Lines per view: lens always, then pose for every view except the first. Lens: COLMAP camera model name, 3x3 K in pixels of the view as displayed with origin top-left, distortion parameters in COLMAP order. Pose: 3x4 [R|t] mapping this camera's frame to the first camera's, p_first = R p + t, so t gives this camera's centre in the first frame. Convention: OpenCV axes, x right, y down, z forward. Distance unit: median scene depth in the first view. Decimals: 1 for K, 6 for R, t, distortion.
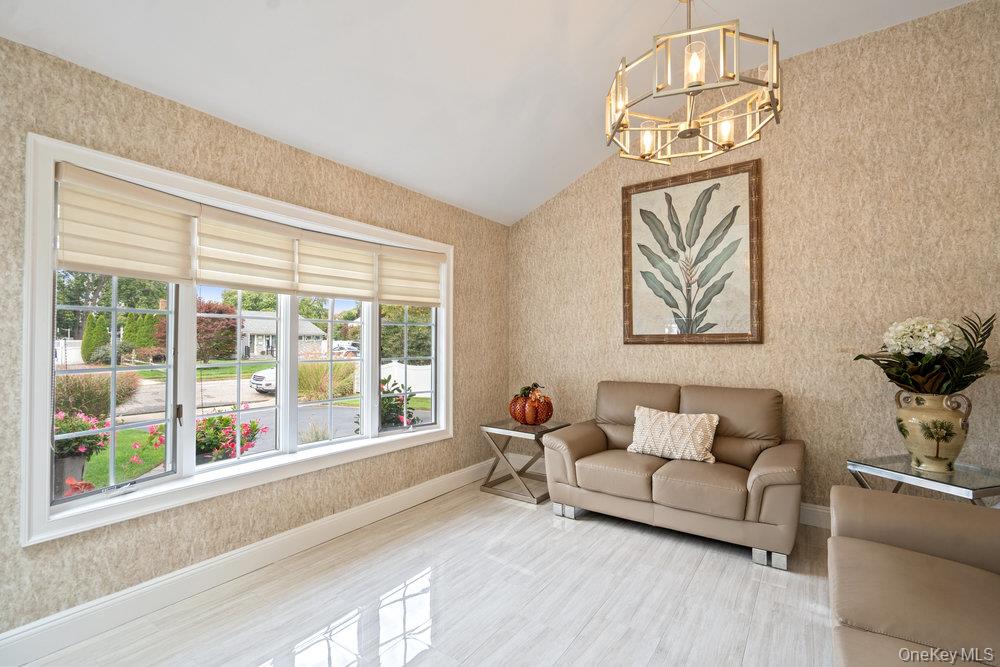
lens RADIAL K [[454.2, 0, 501.7], [0, 454.2, 337.0], [0, 0, 1]] dist [-0.002488, 0.000498]
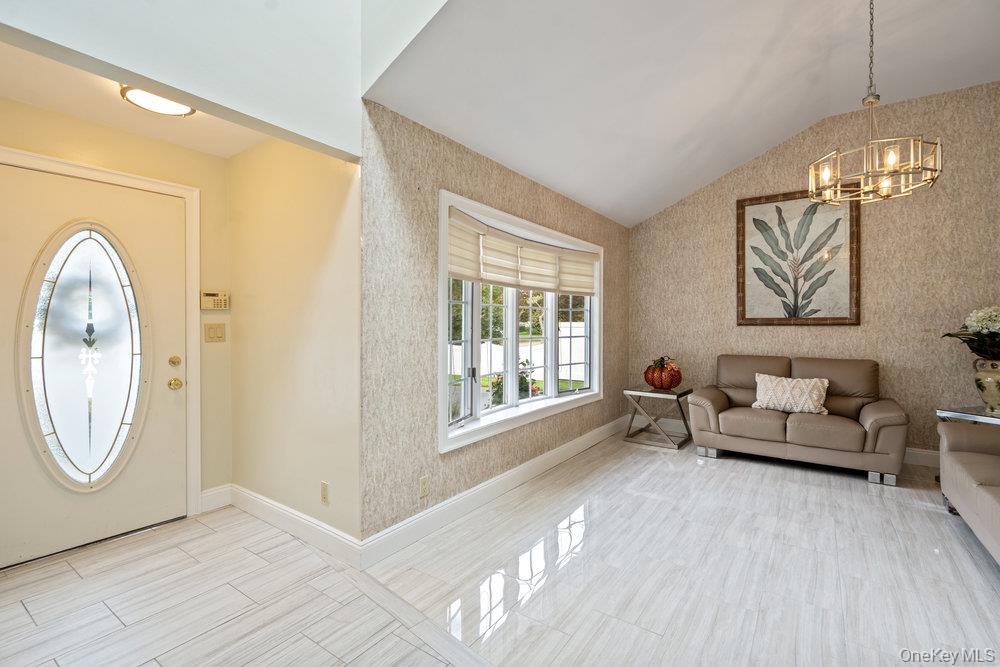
lens RADIAL K [[455.1, 0, 502.6], [0, 455.1, 327.0], [0, 0, 1]] dist [0.000142, 0.000339]
pose [[1.000000, 0.000634, -0.000339, -0.434569], [-0.000627, 0.999824, 0.018753, -0.004088], [0.000351, -0.018753, 0.999824, -0.297298]]
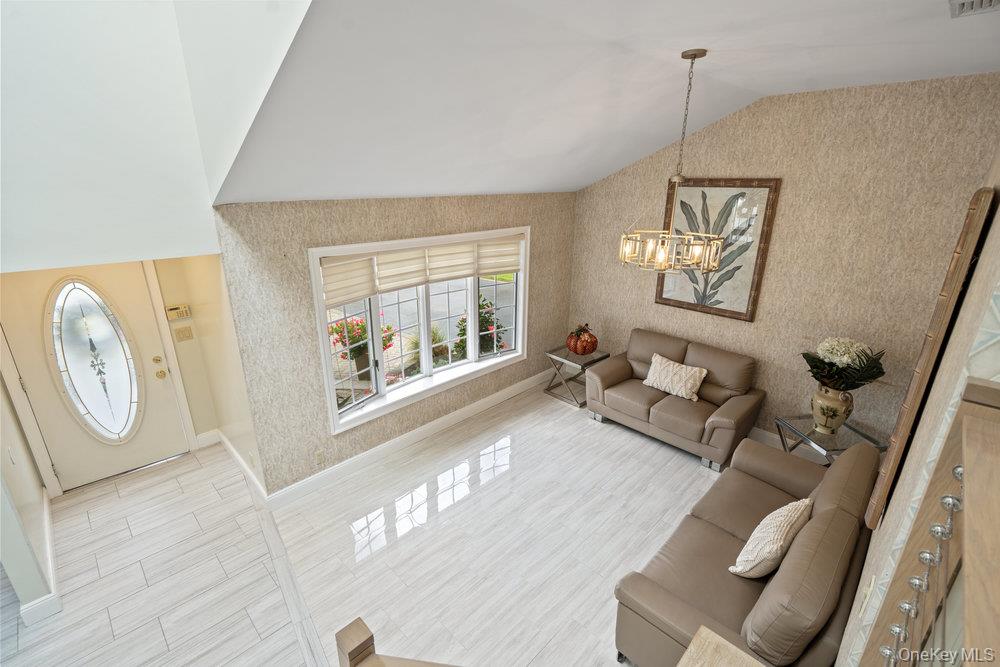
lens RADIAL K [[451.8, 0, 500.0], [0, 451.8, 333.5], [0, 0, 1]] dist [0.000581, 0.000214]
pose [[0.985110, 0.062560, -0.160140, 0.042661], [-0.004602, 0.940708, 0.339186, -0.397942], [0.171864, -0.333399, 0.926989, -0.392546]]
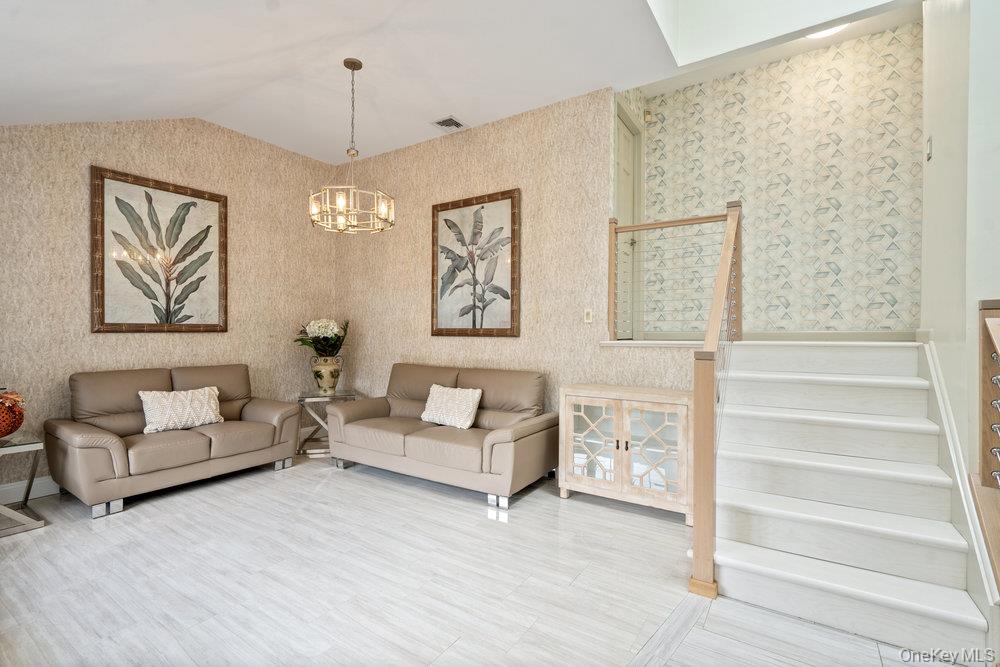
lens RADIAL K [[453.6, 0, 500.0], [0, 453.6, 333.5], [0, 0, 1]] dist [-0.009867, 0.000155]
pose [[-0.031514, -0.006955, 0.999479, -0.792227], [-0.015759, 0.999855, 0.006460, -0.002358], [-0.999379, -0.015547, -0.031619, 0.207591]]
